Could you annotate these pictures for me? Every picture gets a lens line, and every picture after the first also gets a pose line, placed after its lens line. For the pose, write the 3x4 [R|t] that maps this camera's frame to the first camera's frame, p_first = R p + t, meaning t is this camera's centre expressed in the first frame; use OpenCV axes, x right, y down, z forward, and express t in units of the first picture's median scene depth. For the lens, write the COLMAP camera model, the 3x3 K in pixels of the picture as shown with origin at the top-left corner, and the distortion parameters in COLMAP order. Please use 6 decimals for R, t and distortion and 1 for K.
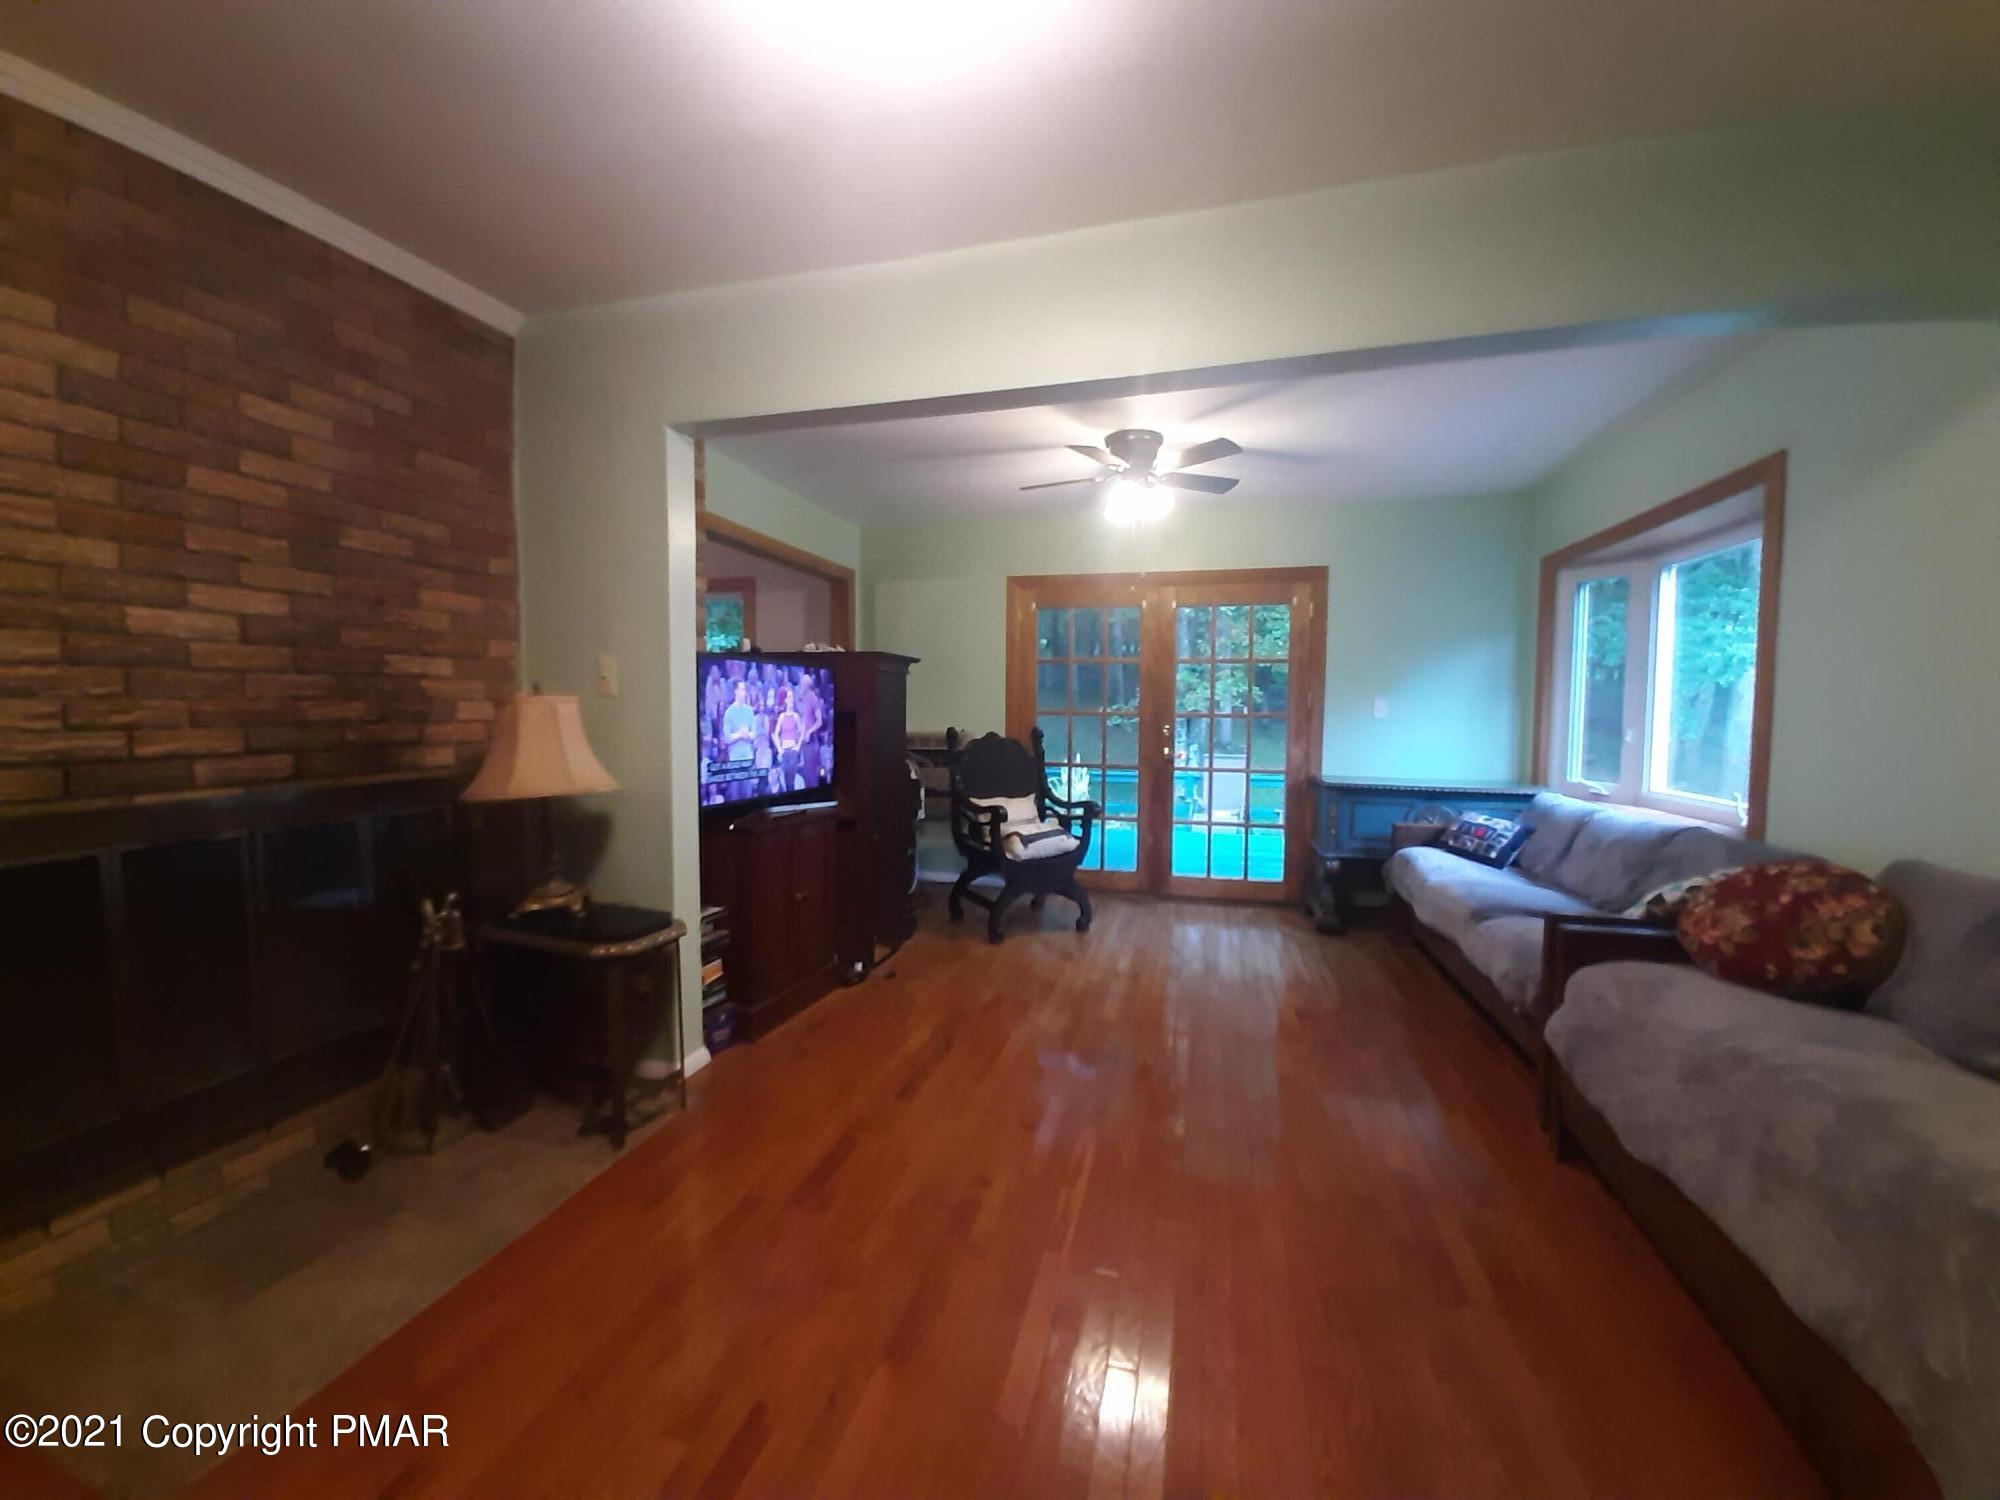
lens RADIAL K [[791.3, 0, 1000.0], [0, 791.3, 750.0], [0, 0, 1]] dist [0.019064, -0.016483]
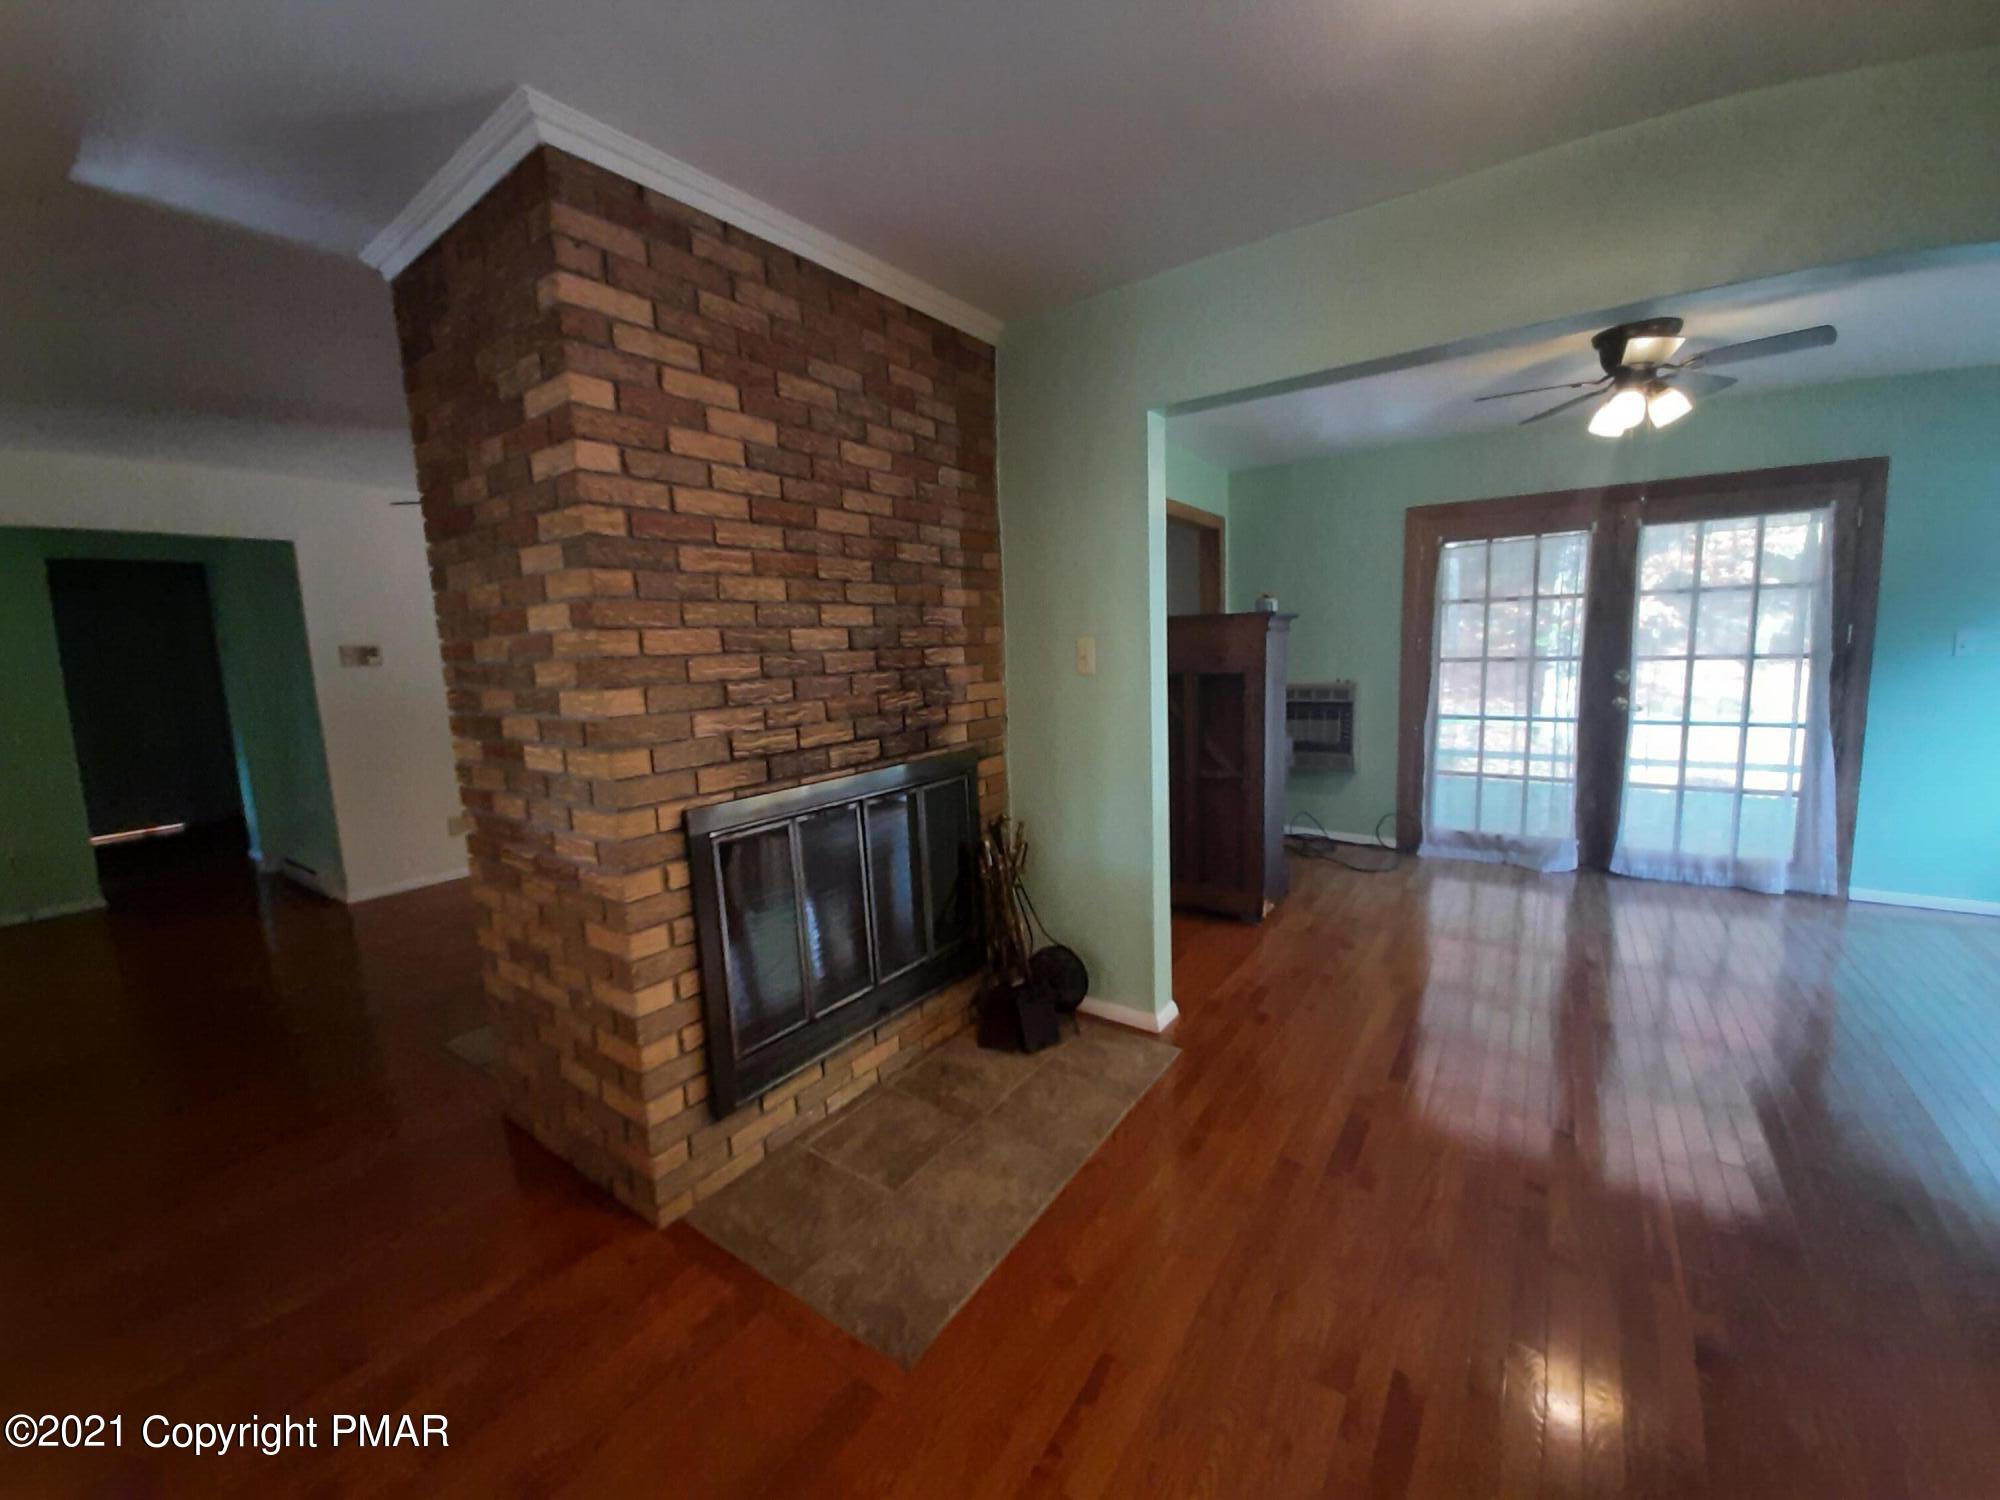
lens RADIAL K [[800.5, 0, 1000.0], [0, 800.5, 750.0], [0, 0, 1]] dist [-0.004444, -0.000572]
pose [[0.935940, 0.005786, -0.352112, -0.303385], [0.021970, 0.996958, 0.074781, -0.069892], [0.351473, -0.077726, 0.932966, -0.084132]]
